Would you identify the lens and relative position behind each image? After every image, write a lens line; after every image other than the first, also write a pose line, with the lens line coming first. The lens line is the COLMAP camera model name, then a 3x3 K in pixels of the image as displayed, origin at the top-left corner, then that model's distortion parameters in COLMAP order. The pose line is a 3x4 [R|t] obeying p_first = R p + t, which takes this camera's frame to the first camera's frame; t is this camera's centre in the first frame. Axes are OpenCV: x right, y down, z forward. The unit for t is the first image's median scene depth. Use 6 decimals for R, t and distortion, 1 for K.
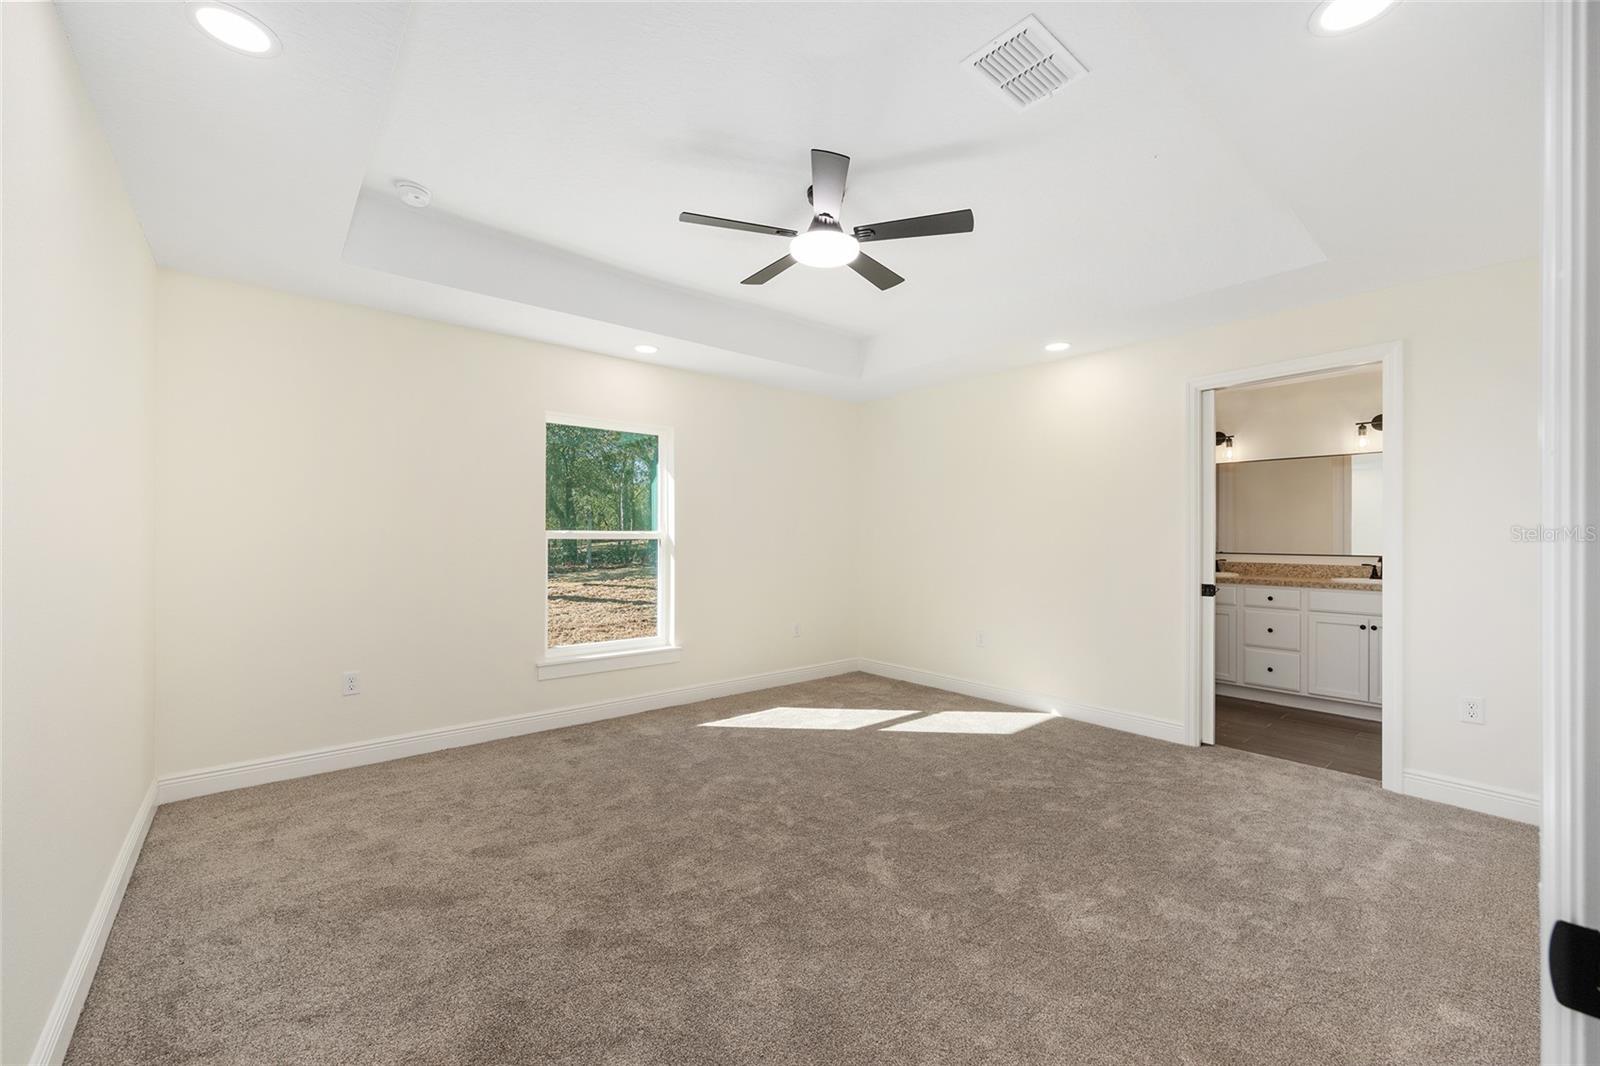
lens RADIAL K [[642.3, 0, 802.2], [0, 642.3, 532.4], [0, 0, 1]] dist [-0.002791, 0.001113]
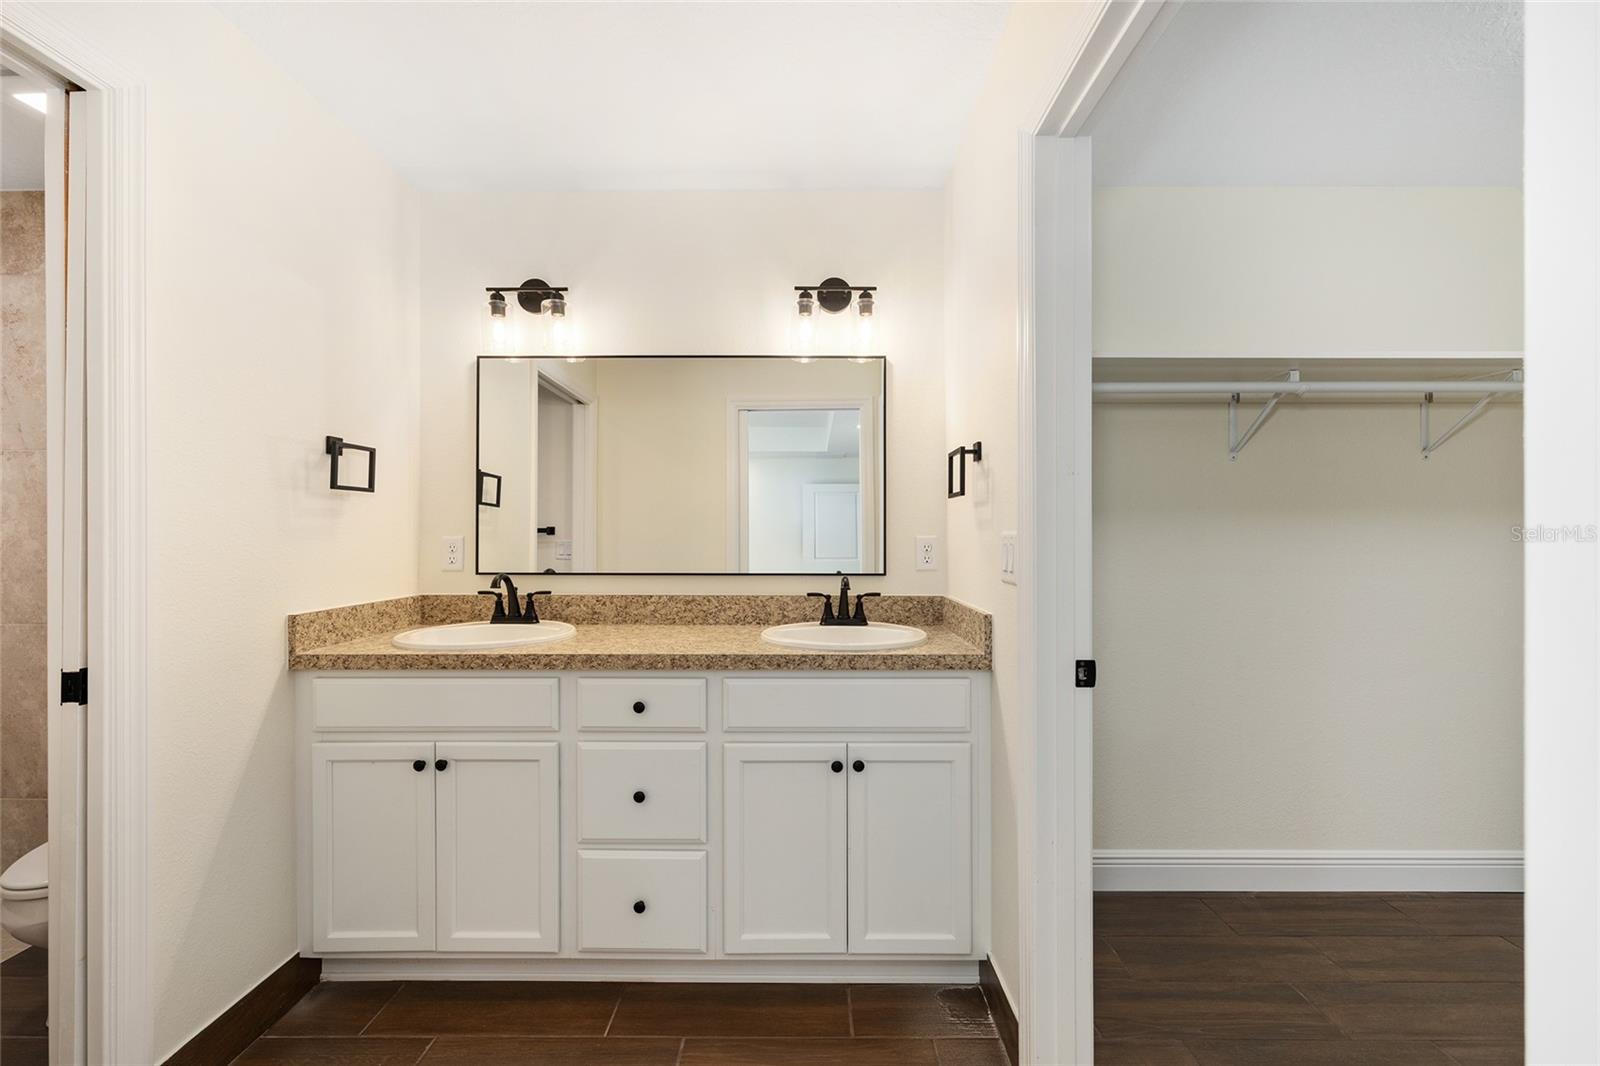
lens RADIAL K [[642.3, 0, 798.2], [0, 642.3, 532.5], [0, 0, 1]] dist [-0.002791, 0.001113]
pose [[0.657017, -0.002304, 0.753872, 0.506695], [0.000561, 0.999997, 0.002568, 0.004779], [-0.753876, -0.001265, 0.657016, 0.682336]]
